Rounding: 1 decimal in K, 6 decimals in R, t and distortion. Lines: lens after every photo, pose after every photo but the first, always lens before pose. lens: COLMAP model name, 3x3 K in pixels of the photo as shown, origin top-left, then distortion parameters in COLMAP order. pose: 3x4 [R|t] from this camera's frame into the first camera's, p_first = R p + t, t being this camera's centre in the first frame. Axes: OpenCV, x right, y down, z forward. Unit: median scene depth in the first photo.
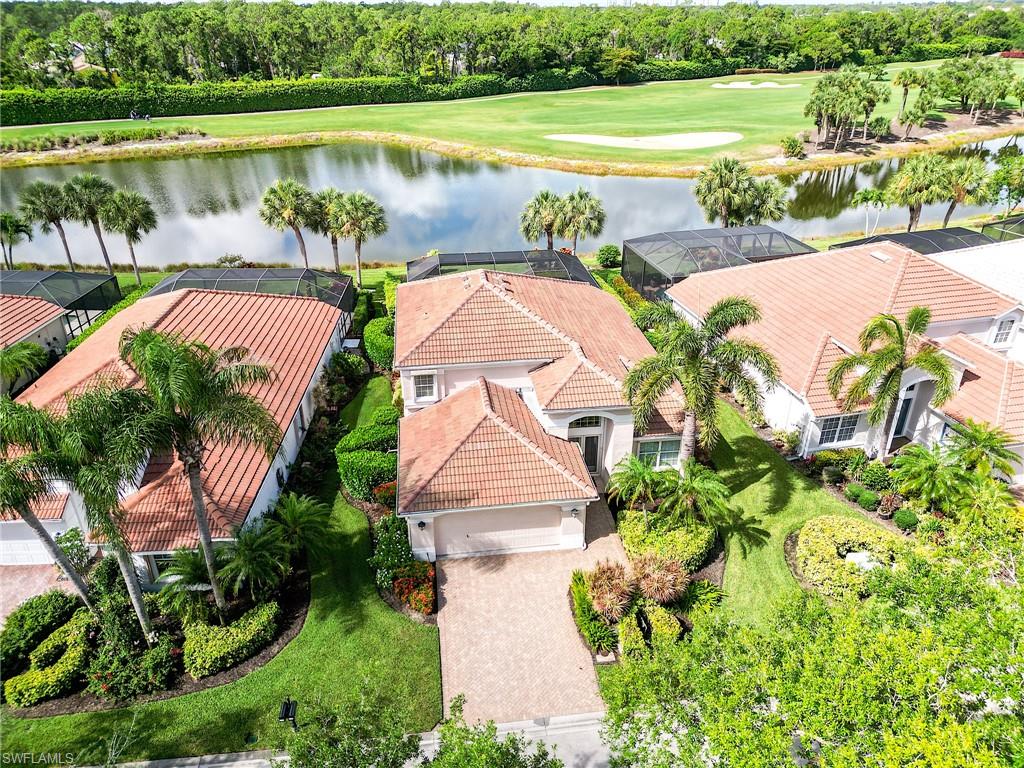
lens RADIAL K [[723.6, 0, 514.0], [0, 723.6, 386.3], [0, 0, 1]] dist [0.052688, -0.034058]
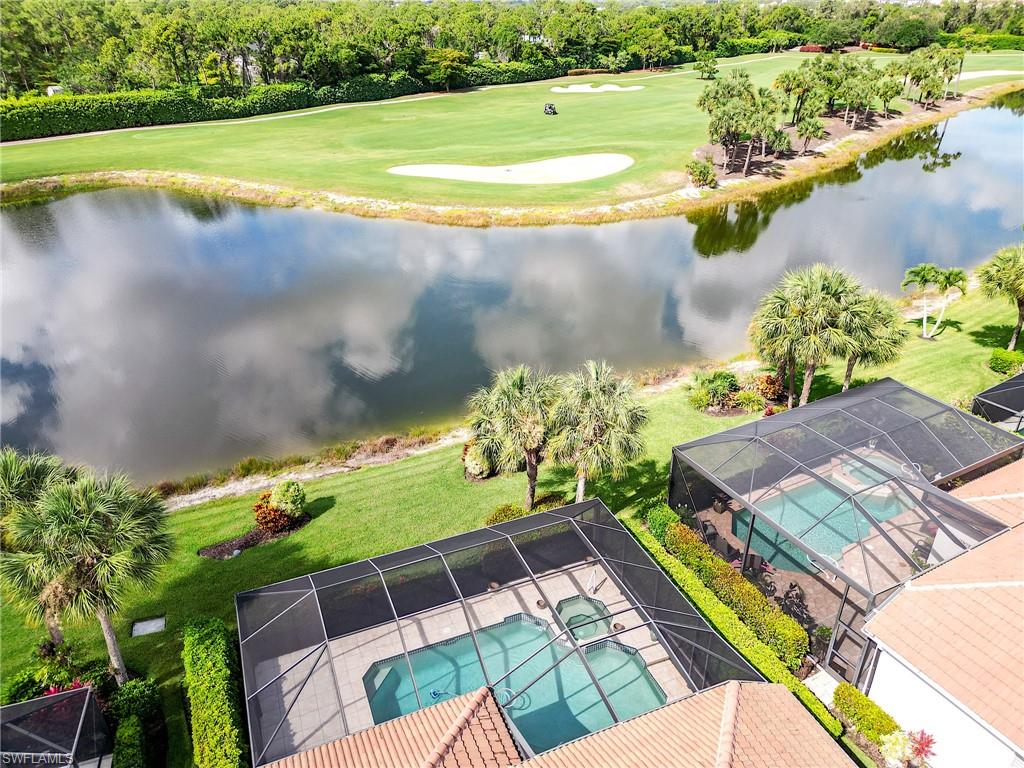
lens RADIAL K [[723.6, 0, 510.5], [0, 723.6, 385.1], [0, 0, 1]] dist [0.052688, -0.034058]
pose [[0.967216, -0.118000, 0.224877, -0.024140], [0.116880, 0.992977, 0.018334, -0.089898], [-0.225461, 0.008551, 0.974215, 0.175463]]
